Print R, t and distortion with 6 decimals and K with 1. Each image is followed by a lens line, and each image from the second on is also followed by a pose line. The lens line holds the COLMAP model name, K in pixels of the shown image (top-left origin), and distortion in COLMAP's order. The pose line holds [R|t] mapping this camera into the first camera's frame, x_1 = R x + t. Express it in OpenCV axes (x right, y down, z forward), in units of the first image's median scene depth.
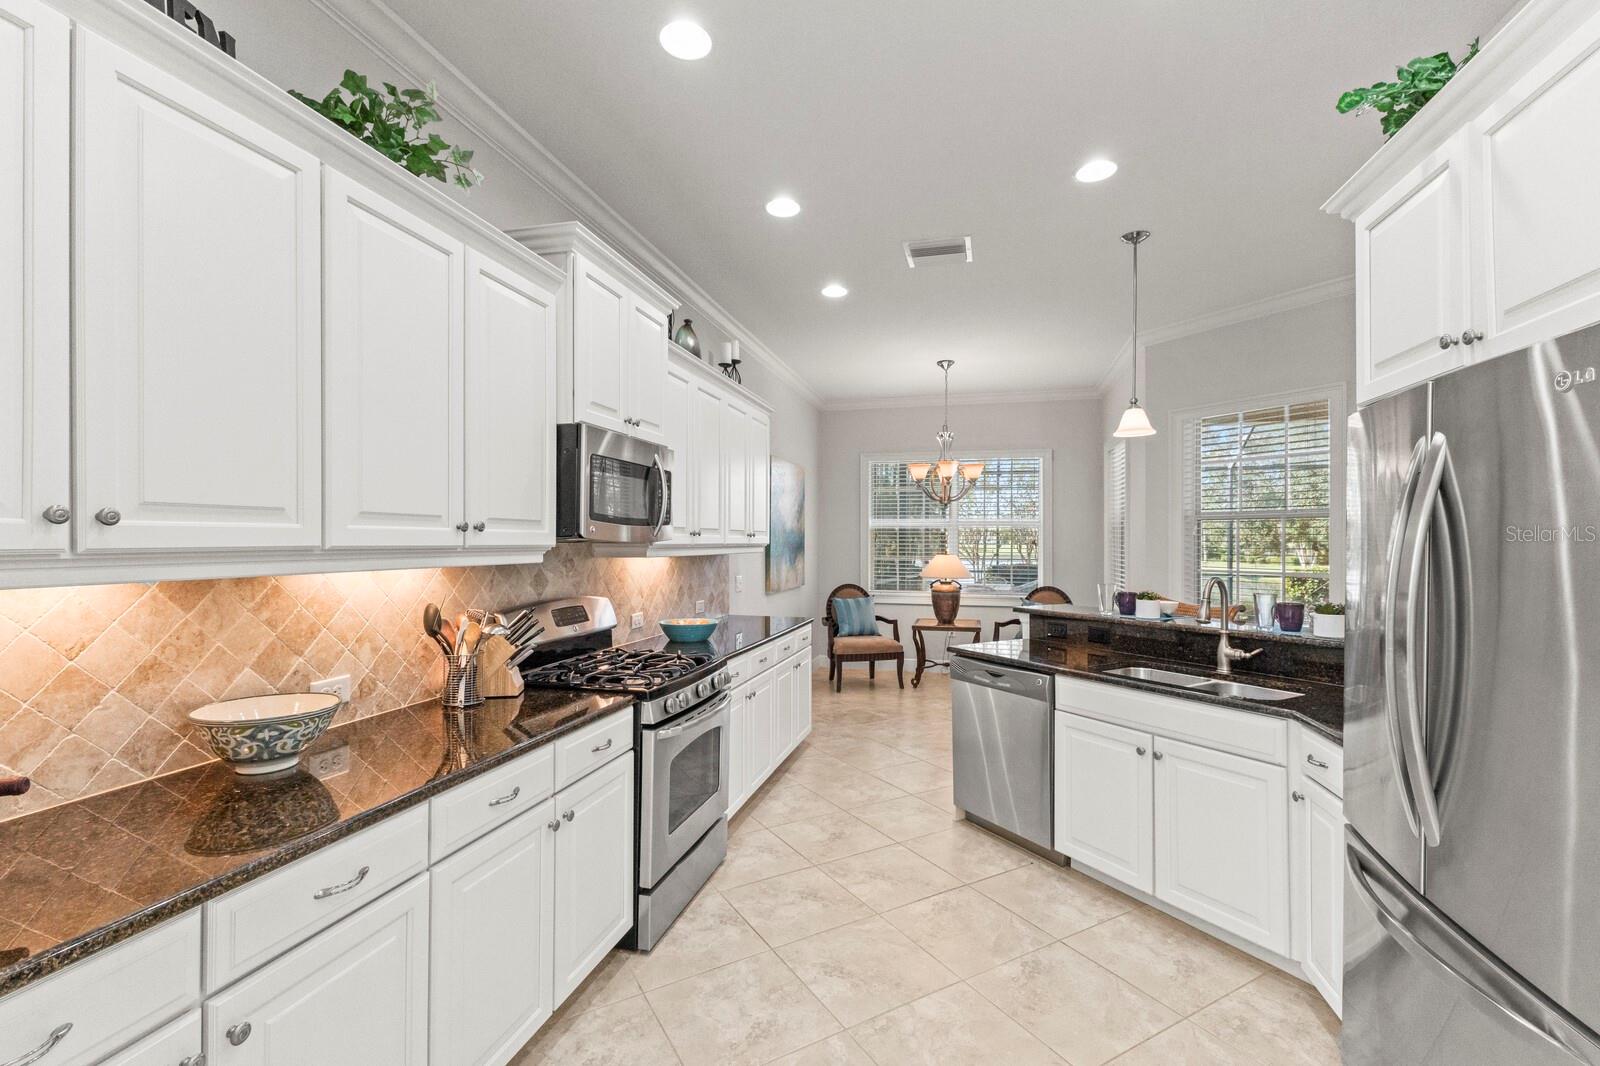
lens RADIAL K [[702.8, 0, 793.1], [0, 702.8, 530.3], [0, 0, 1]] dist [0.017830, -0.002336]
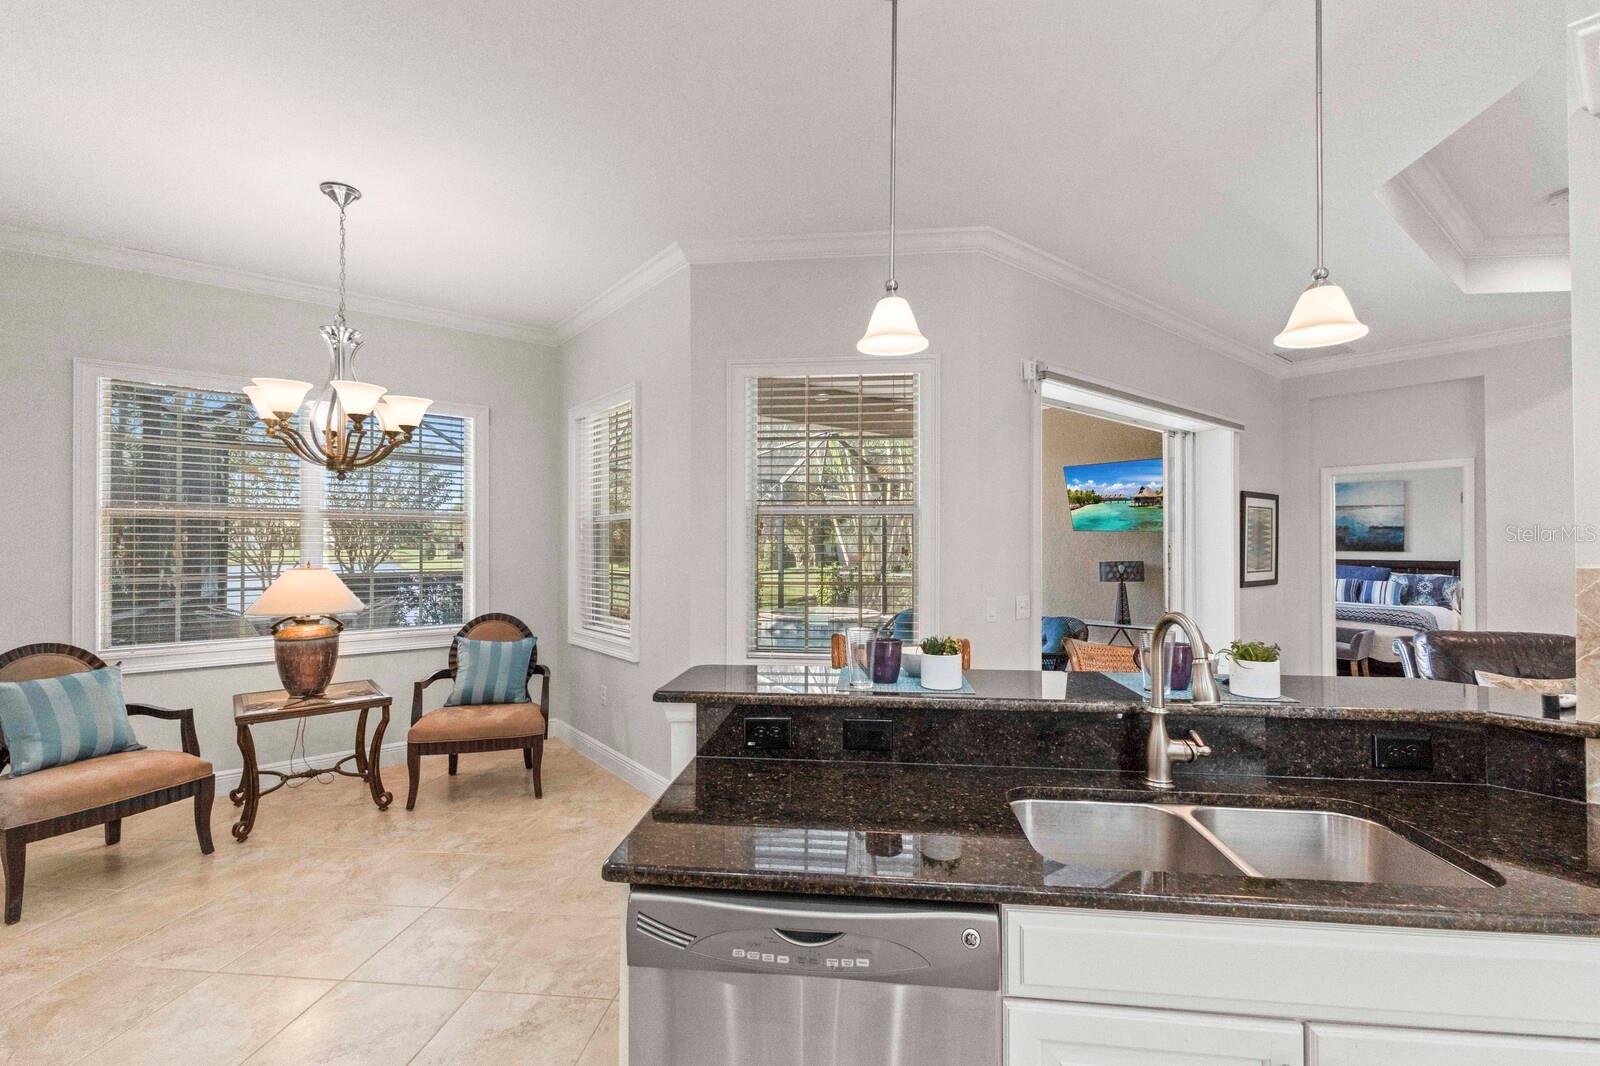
lens RADIAL K [[702.8, 0, 798.4], [0, 702.8, 539.1], [0, 0, 1]] dist [0.017830, -0.002336]
pose [[0.603343, 0.006435, 0.797456, 0.009794], [-0.009806, 0.999952, -0.000650, 0.007761], [-0.797421, -0.007428, 0.603377, 0.382277]]
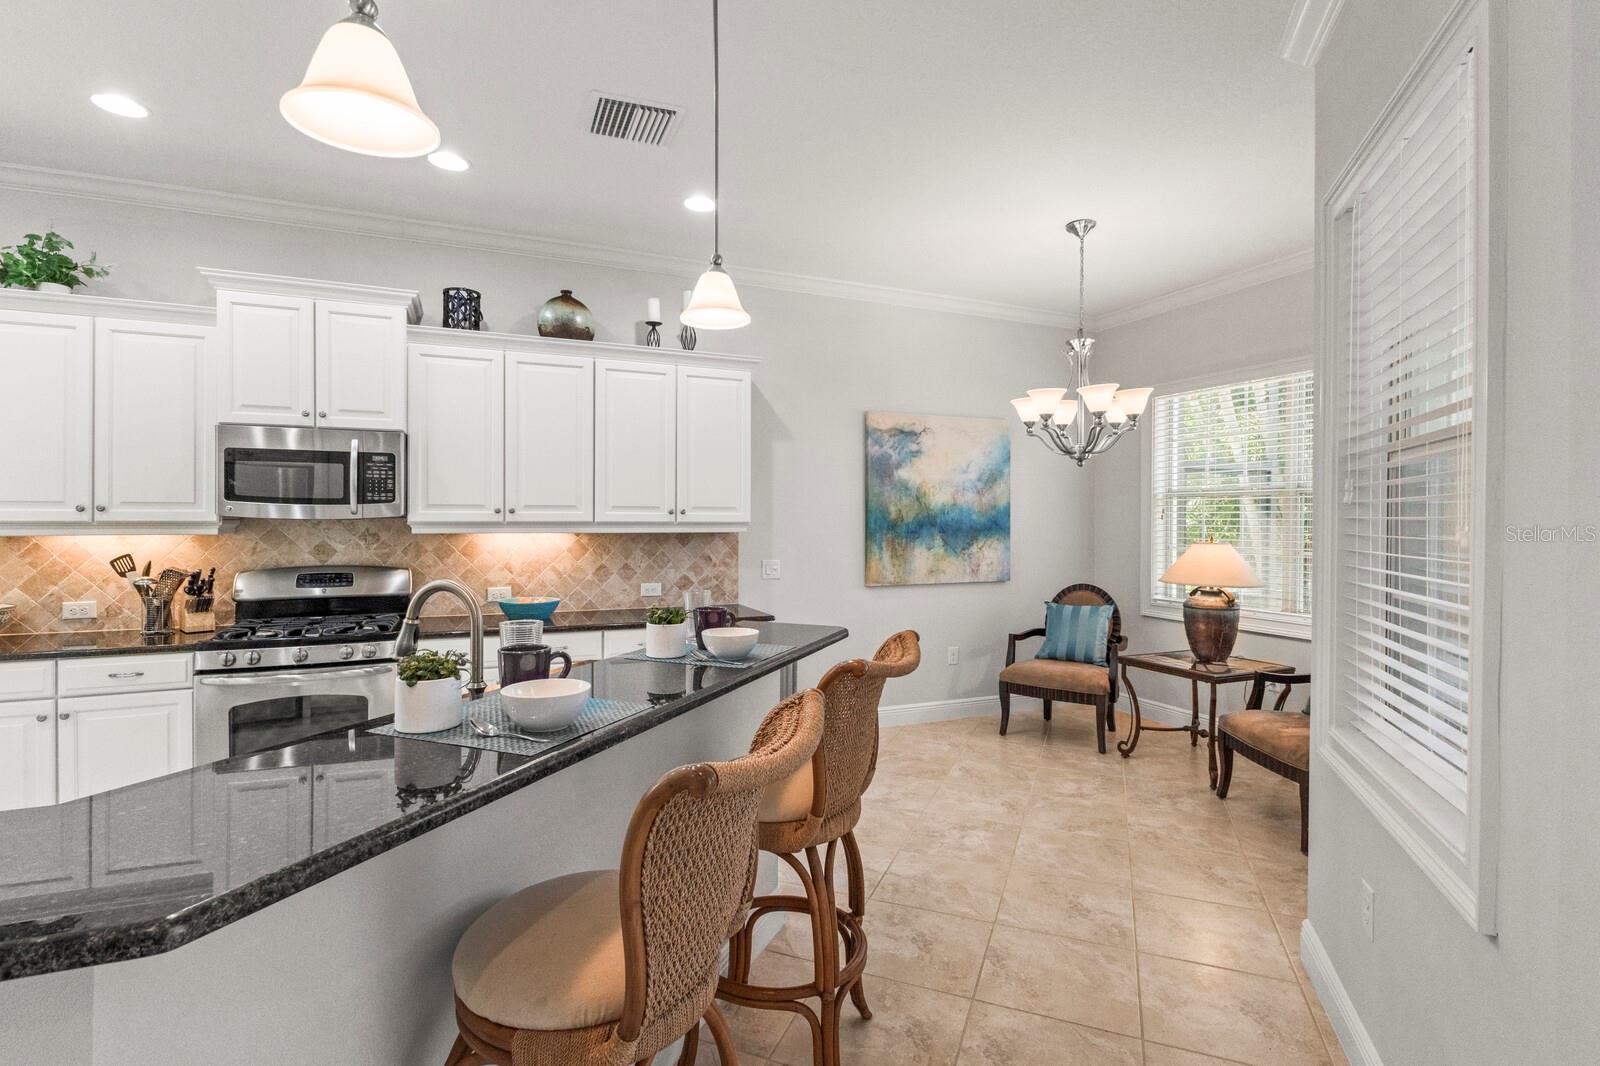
lens RADIAL K [[781.0, 0, 809.2], [0, 781.0, 523.7], [0, 0, 1]] dist [-0.000506, 0.000206]
pose [[0.624143, 0.005010, -0.781294, 0.527908], [0.009786, 0.999851, 0.014228, 0.006027], [0.781249, -0.016526, 0.624001, 0.350617]]
